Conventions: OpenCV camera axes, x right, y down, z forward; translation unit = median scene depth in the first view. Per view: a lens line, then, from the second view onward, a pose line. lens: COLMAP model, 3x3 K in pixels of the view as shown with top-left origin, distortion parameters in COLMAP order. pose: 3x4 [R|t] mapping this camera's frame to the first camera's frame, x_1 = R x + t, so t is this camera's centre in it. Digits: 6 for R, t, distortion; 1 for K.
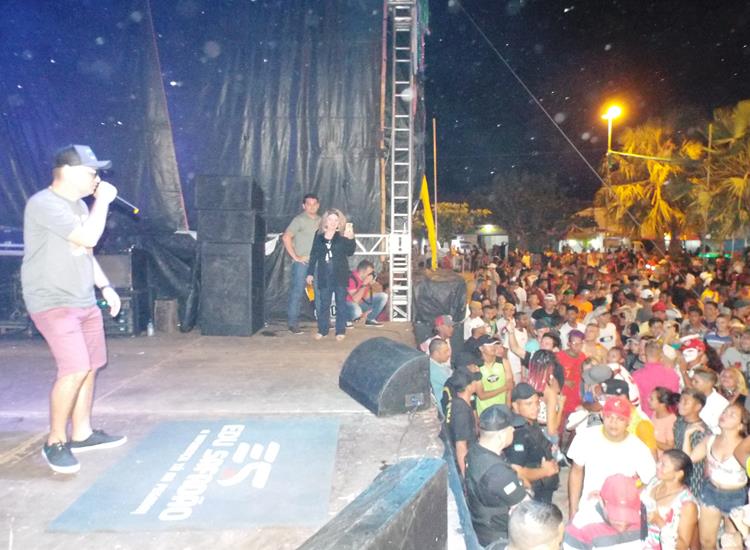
lens RADIAL K [[578.0, 0, 380.6], [0, 578.0, 281.0], [0, 0, 1]] dist [0.014720, 0.008910]
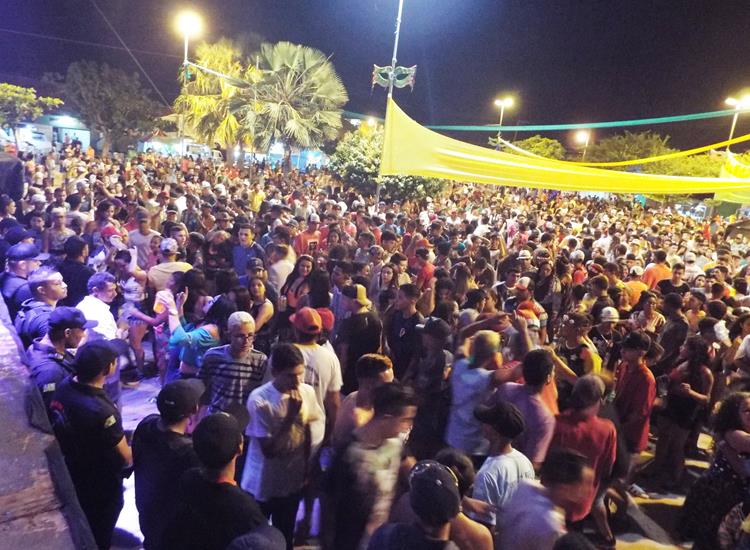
lens RADIAL K [[550.3, 0, 379.9], [0, 550.3, 280.5], [0, 0, 1]] dist [-0.015302, 0.014679]
pose [[0.770514, -0.051385, 0.635348, 0.002303], [-0.055987, 0.987438, 0.147759, 0.028331], [-0.634960, -0.149421, 0.757958, -0.214805]]
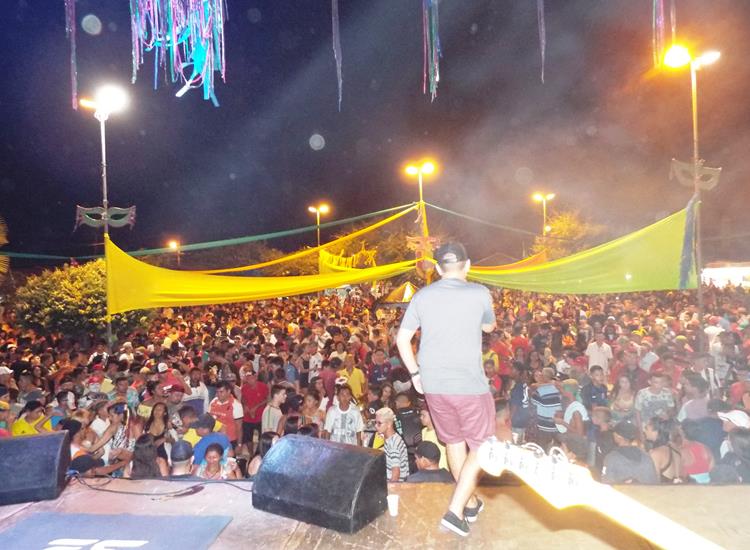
lens RADIAL K [[550.3, 0, 378.5], [0, 550.3, 271.7], [0, 0, 1]] dist [-0.015302, 0.014679]
pose [[0.130623, 0.004164, 0.991423, -0.417755], [0.125856, 0.991831, -0.020748, -0.035240], [-0.983411, 0.127487, 0.129032, 0.110791]]
